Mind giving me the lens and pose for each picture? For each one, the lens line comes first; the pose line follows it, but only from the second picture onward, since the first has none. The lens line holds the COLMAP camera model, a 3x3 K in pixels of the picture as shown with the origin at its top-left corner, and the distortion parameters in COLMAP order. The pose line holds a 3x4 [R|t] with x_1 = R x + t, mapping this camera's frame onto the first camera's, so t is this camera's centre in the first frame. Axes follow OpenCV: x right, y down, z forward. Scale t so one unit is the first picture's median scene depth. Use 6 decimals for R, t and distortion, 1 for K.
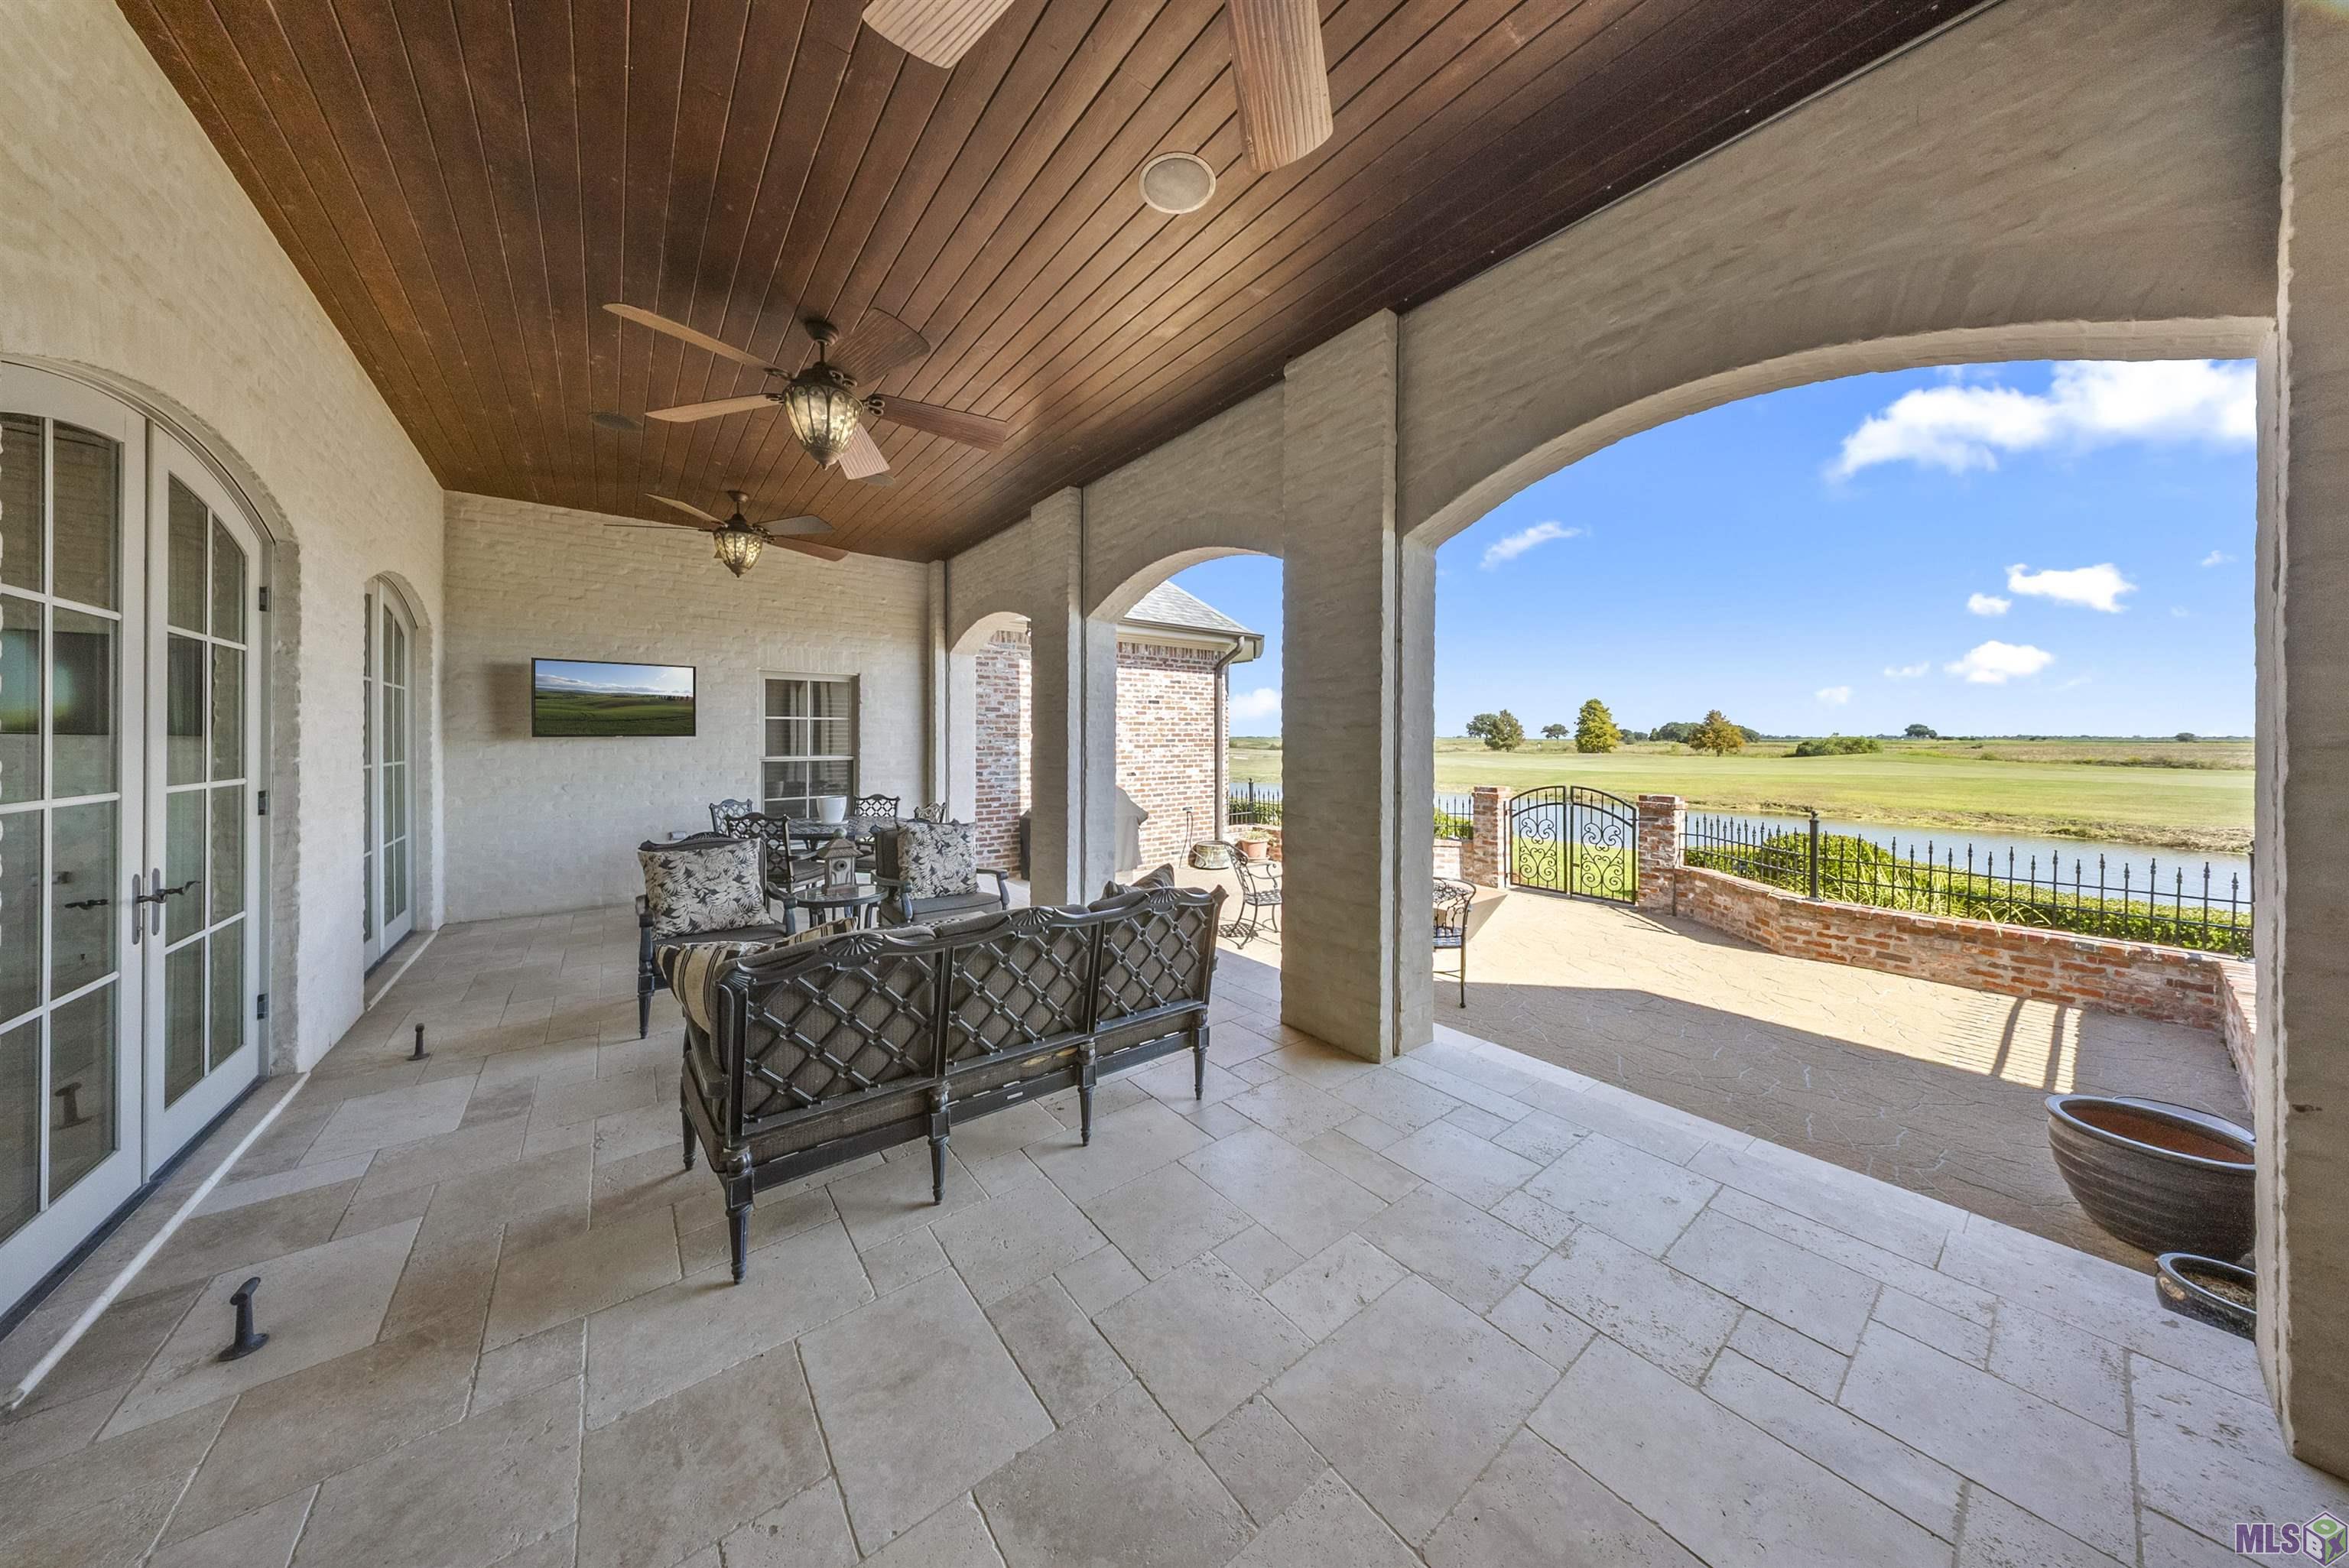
lens RADIAL K [[698.7, 0, 1168.5], [0, 698.7, 755.5], [0, 0, 1]] dist [-0.000227, -0.000010]
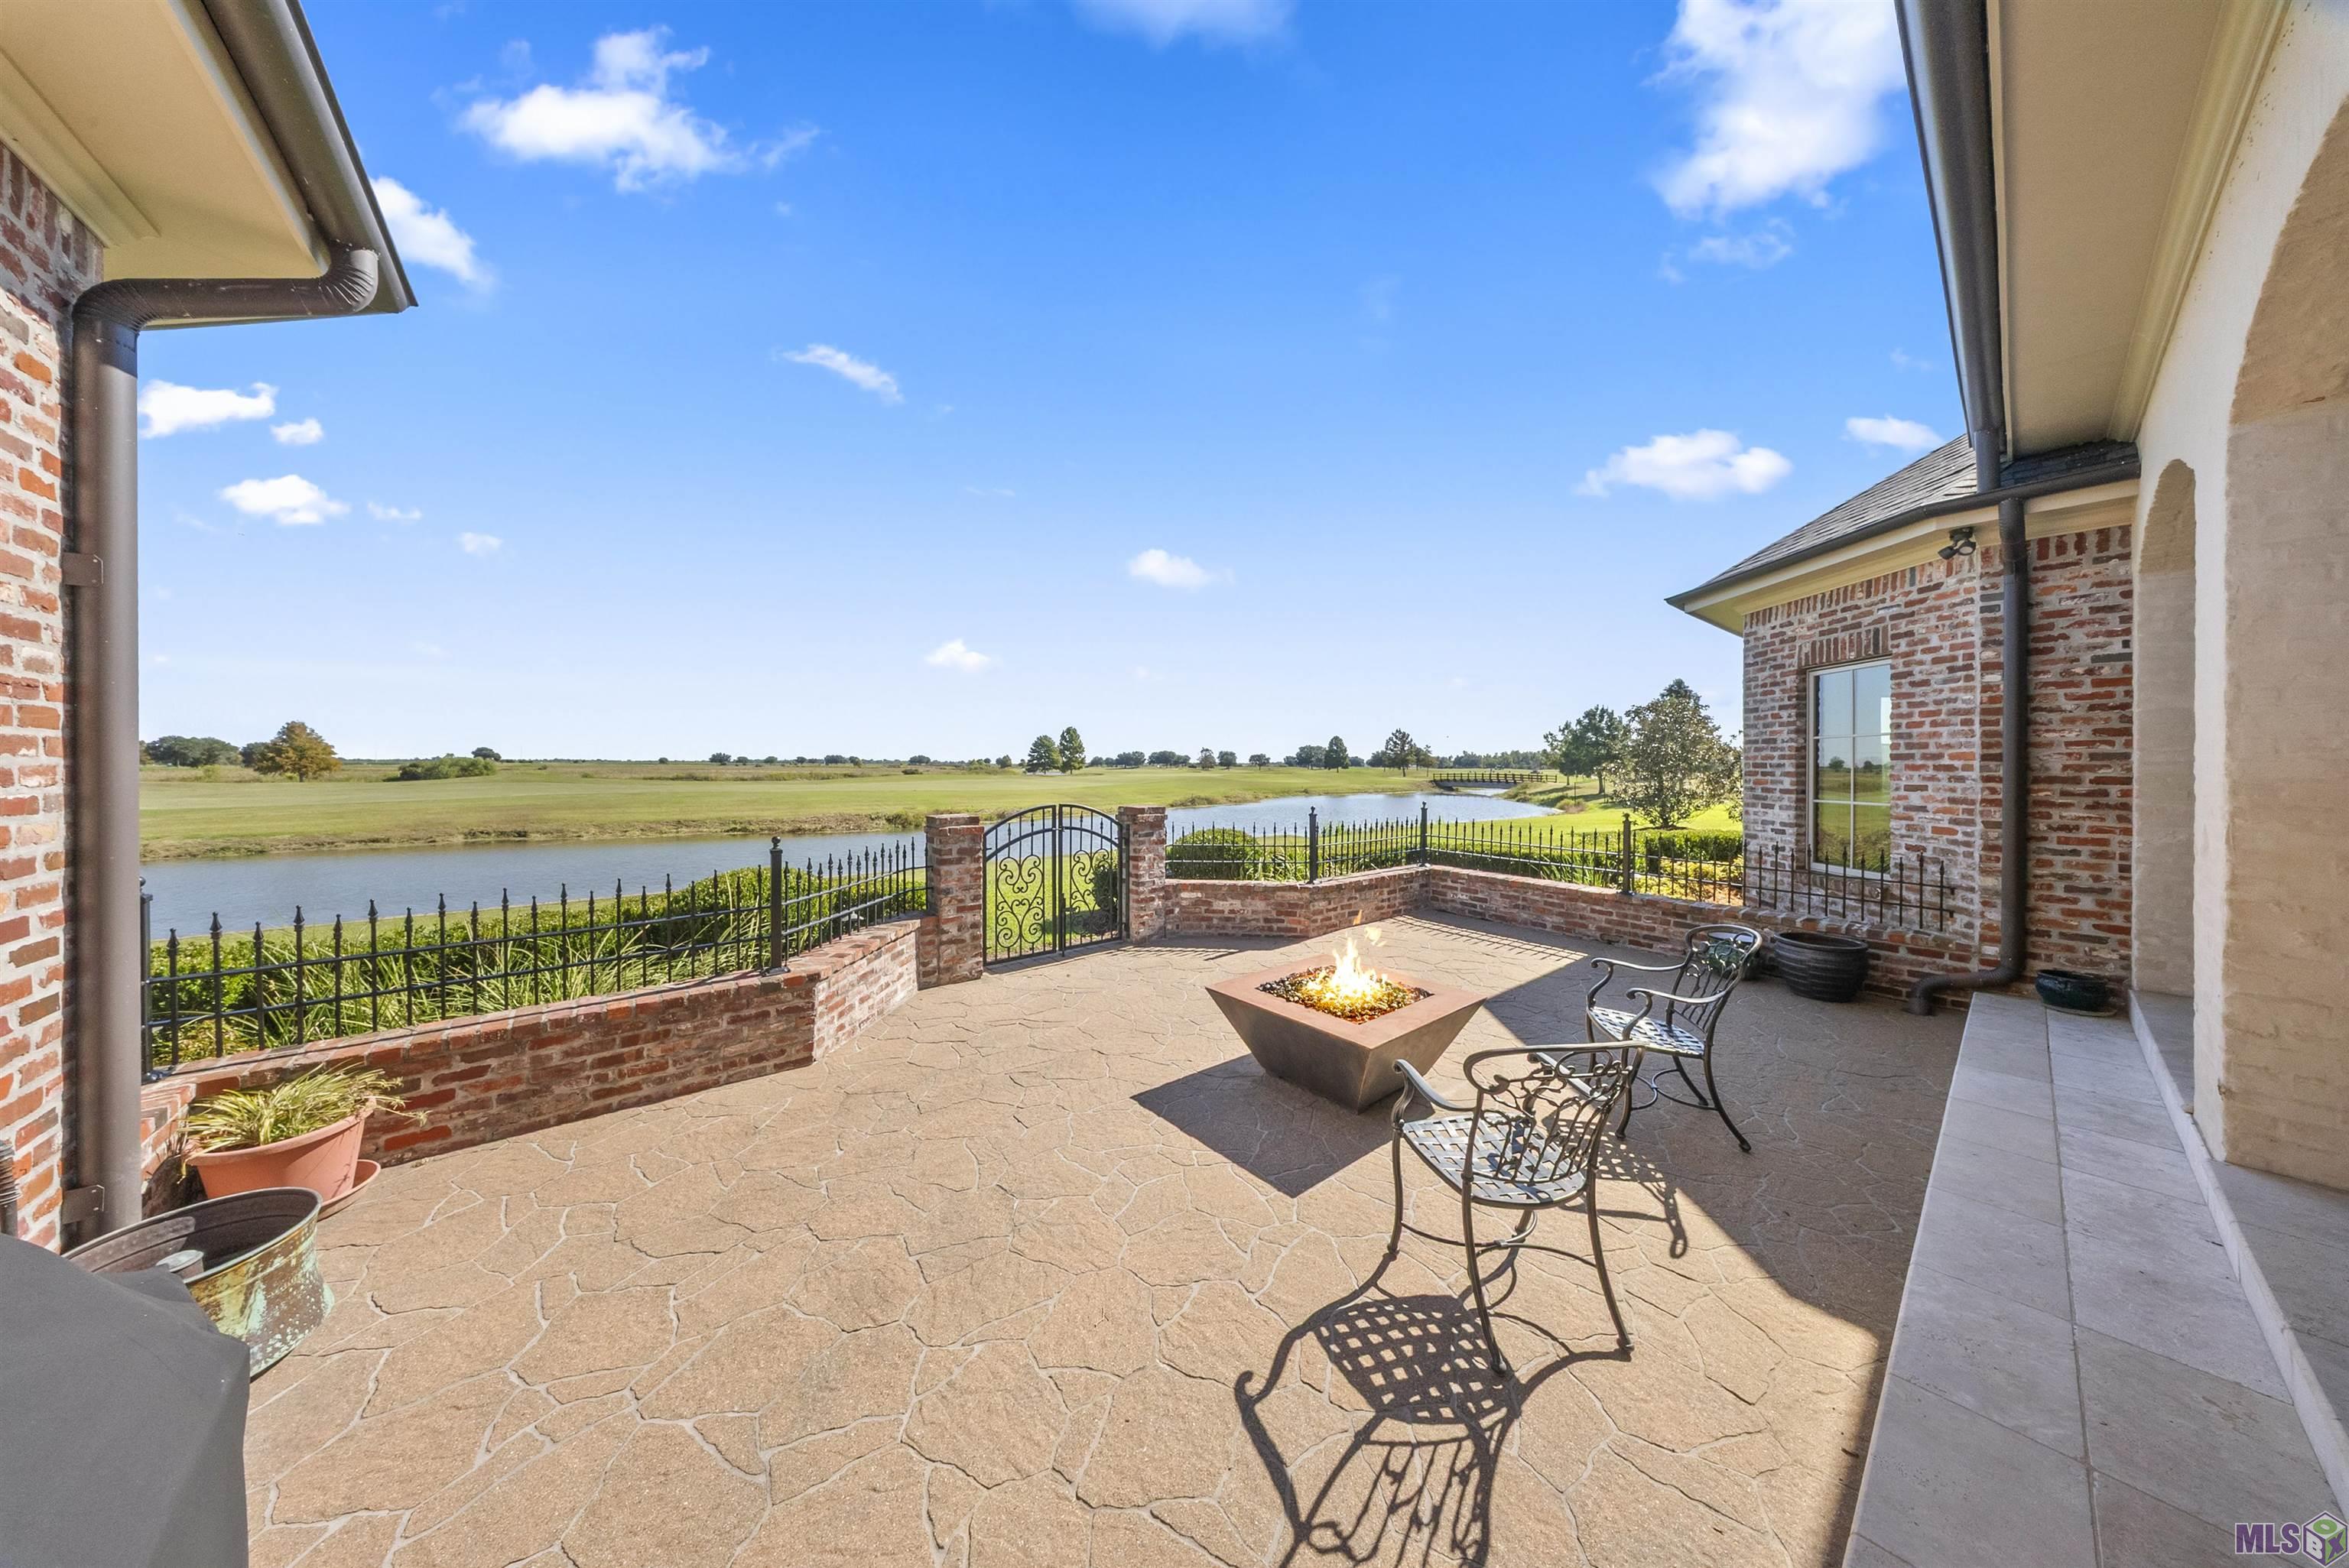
lens RADIAL K [[698.7, 0, 1168.5], [0, 698.7, 755.5], [0, 0, 1]] dist [-0.000227, -0.000010]
pose [[-0.014487, 0.010874, 0.999836, -0.051295], [0.021030, 0.999723, -0.010568, 0.000593], [-0.999674, 0.020874, -0.014712, 0.273708]]
